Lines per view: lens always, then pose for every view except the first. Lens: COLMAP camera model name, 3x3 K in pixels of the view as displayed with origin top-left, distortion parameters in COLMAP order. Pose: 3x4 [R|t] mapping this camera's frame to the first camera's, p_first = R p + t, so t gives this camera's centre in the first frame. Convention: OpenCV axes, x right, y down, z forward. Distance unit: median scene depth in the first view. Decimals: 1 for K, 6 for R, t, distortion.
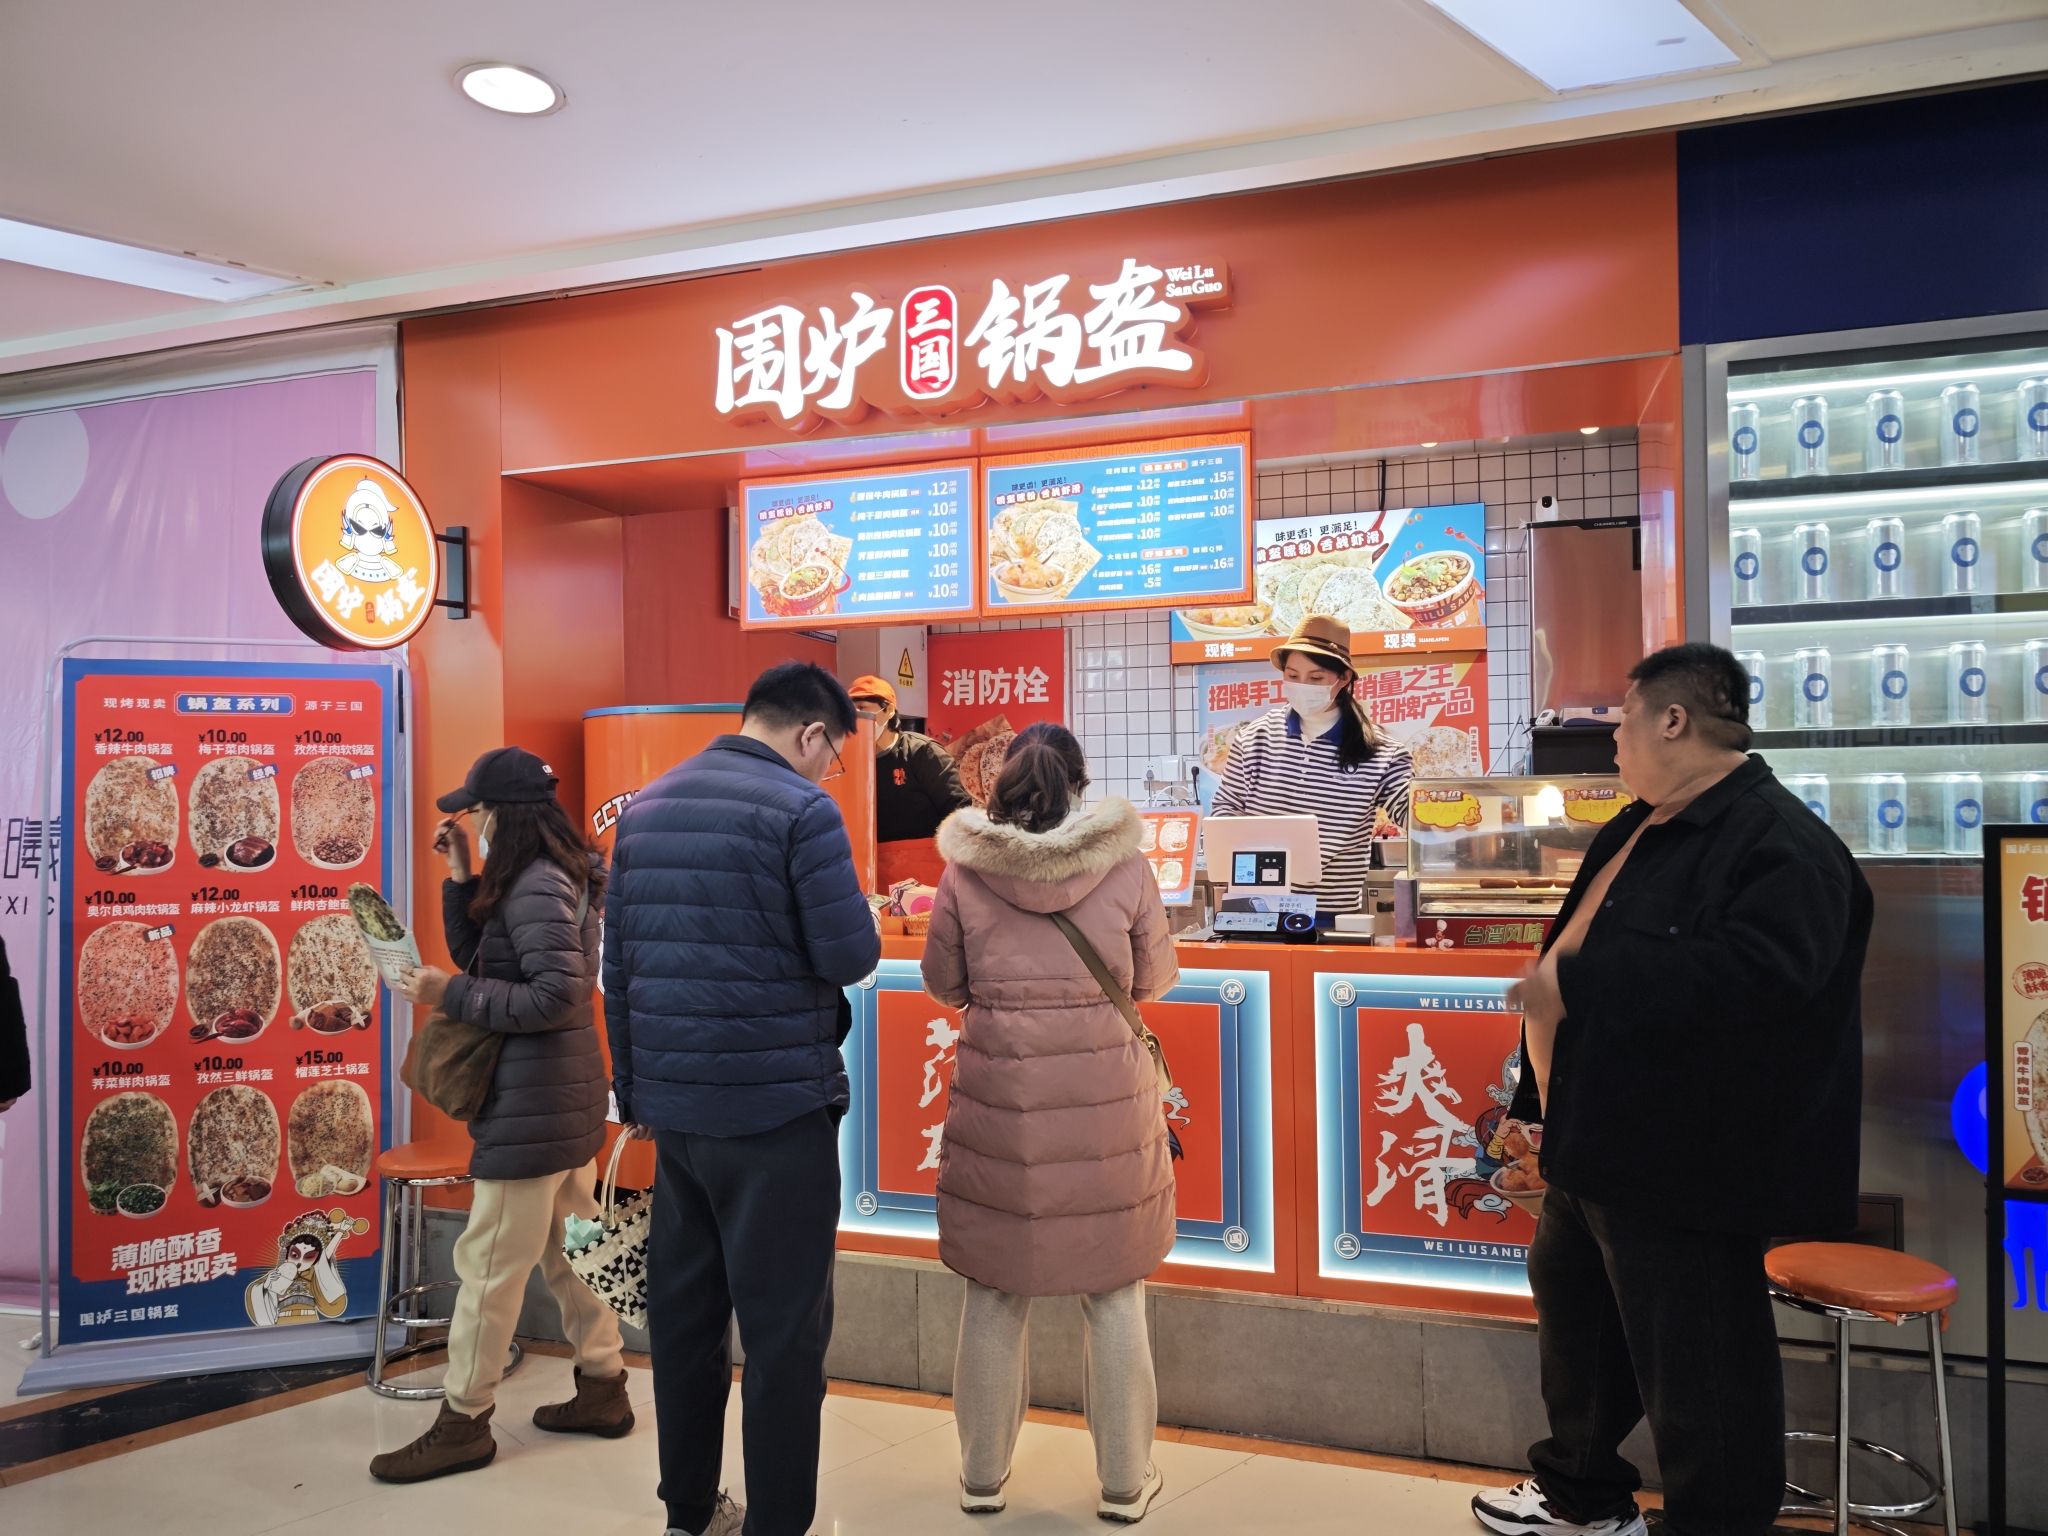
lens RADIAL K [[1402.0, 0, 1024.6], [0, 1402.0, 775.3], [0, 0, 1]] dist [0.008548, 0.003045]
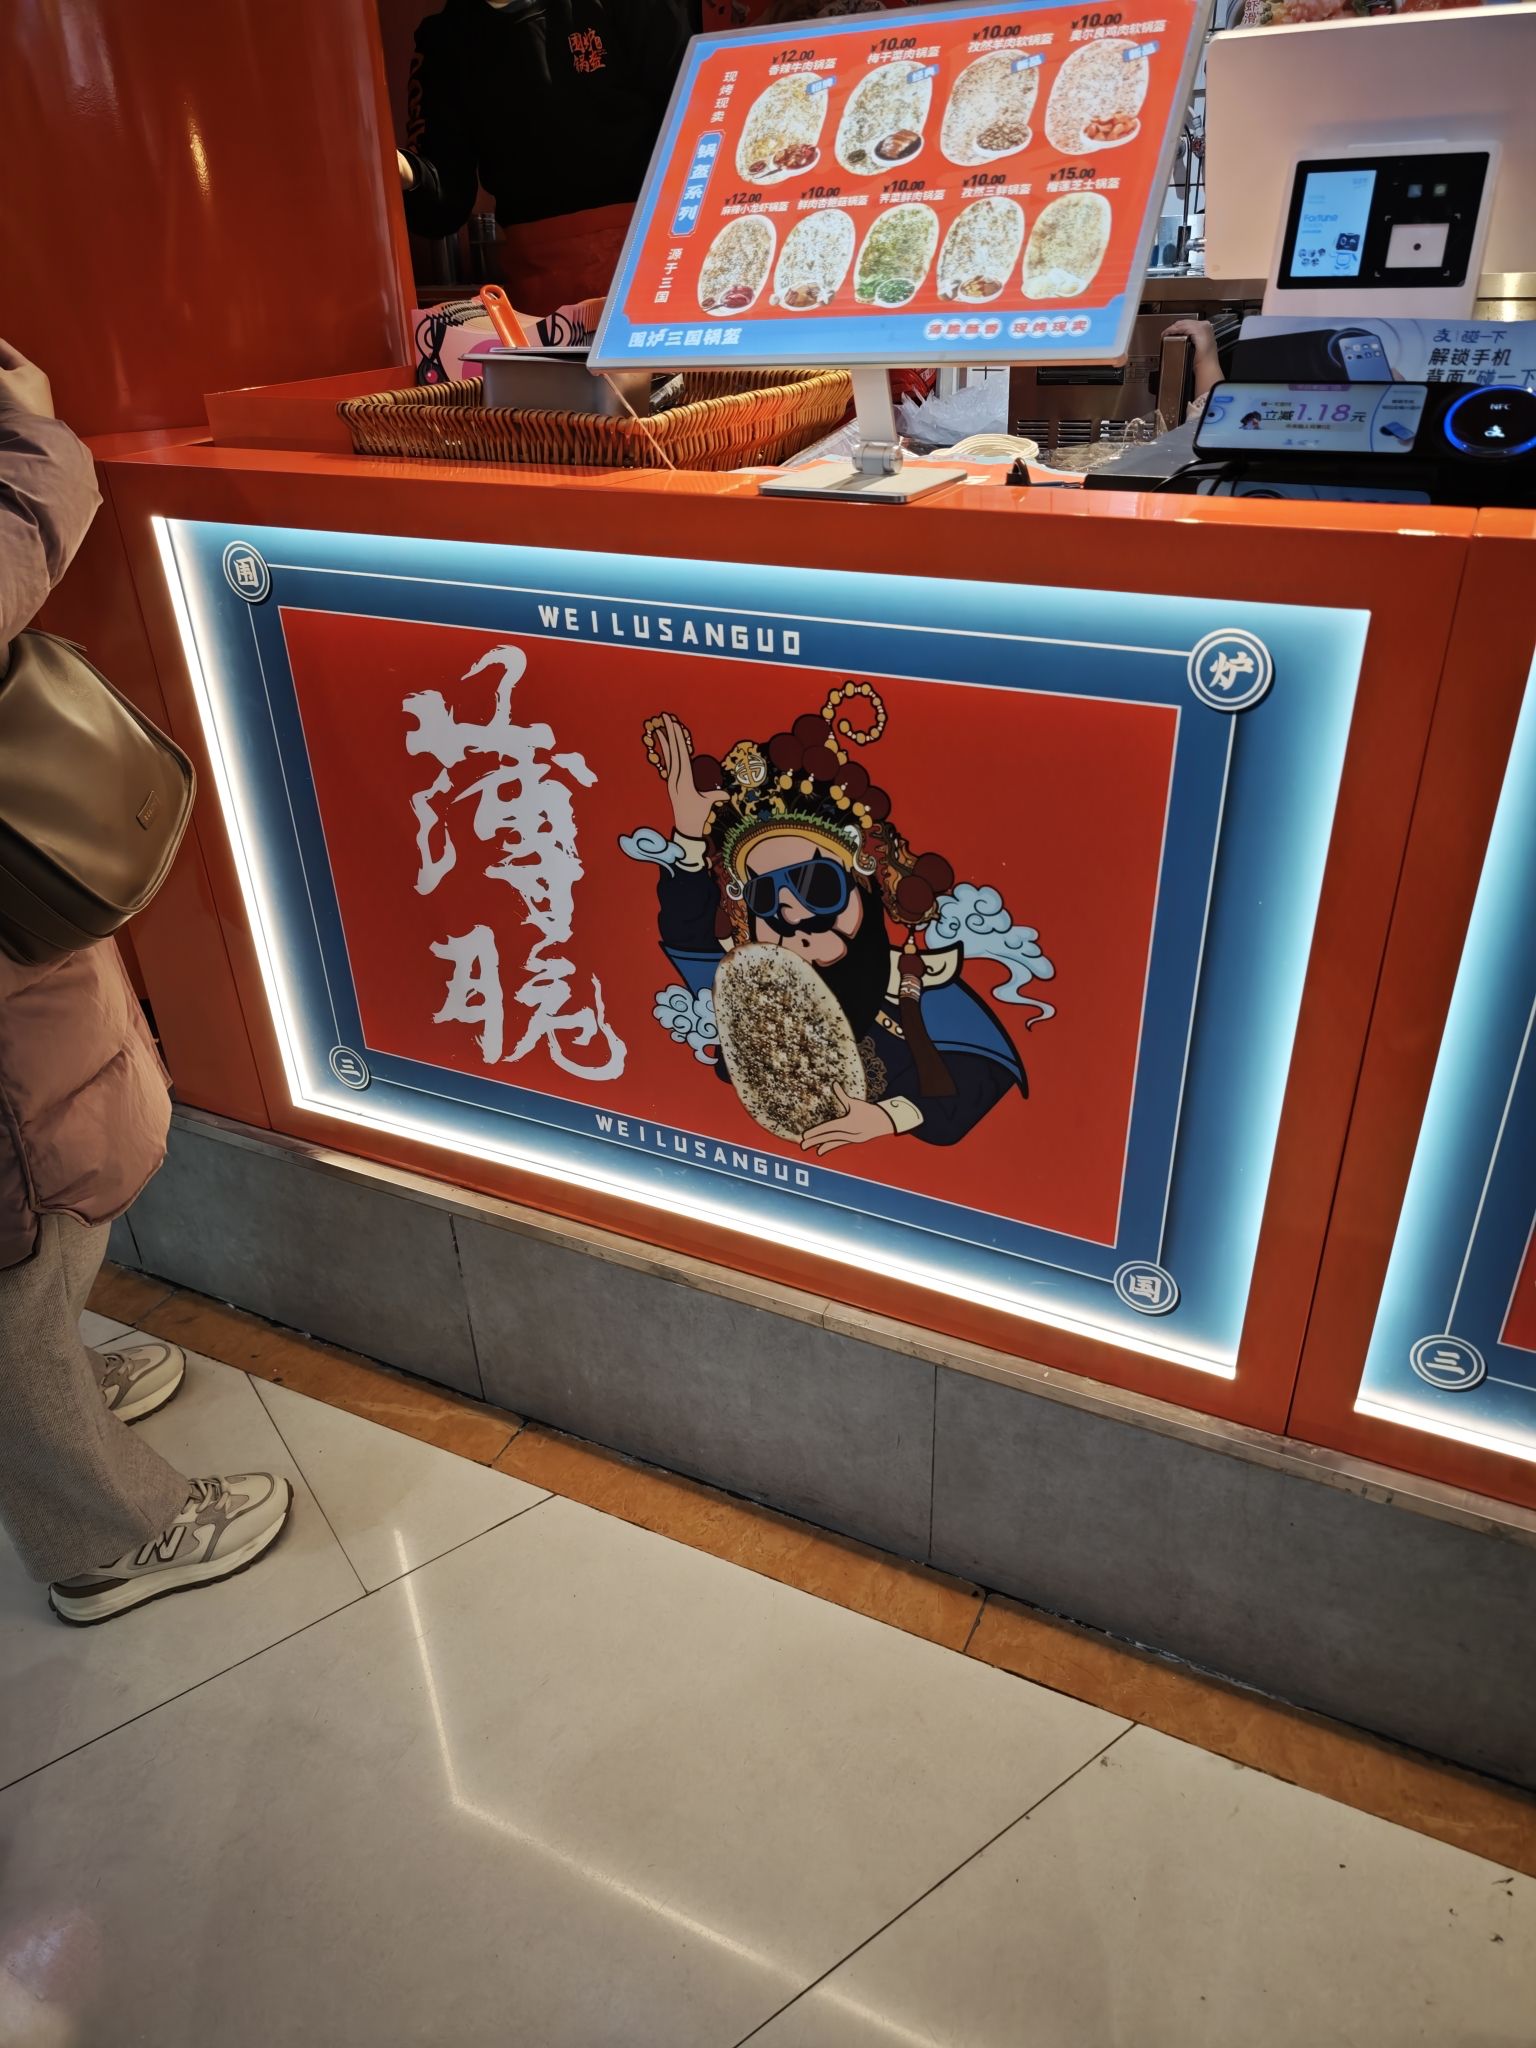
lens RADIAL K [[1402.0, 0, 774.2], [0, 1402.0, 1020.8], [0, 0, 1]] dist [0.008548, 0.003045]
pose [[0.990414, 0.054048, -0.127116, 0.089557], [0.018345, 0.860645, 0.508875, 0.059657], [0.136906, -0.506329, 0.851404, 0.661938]]
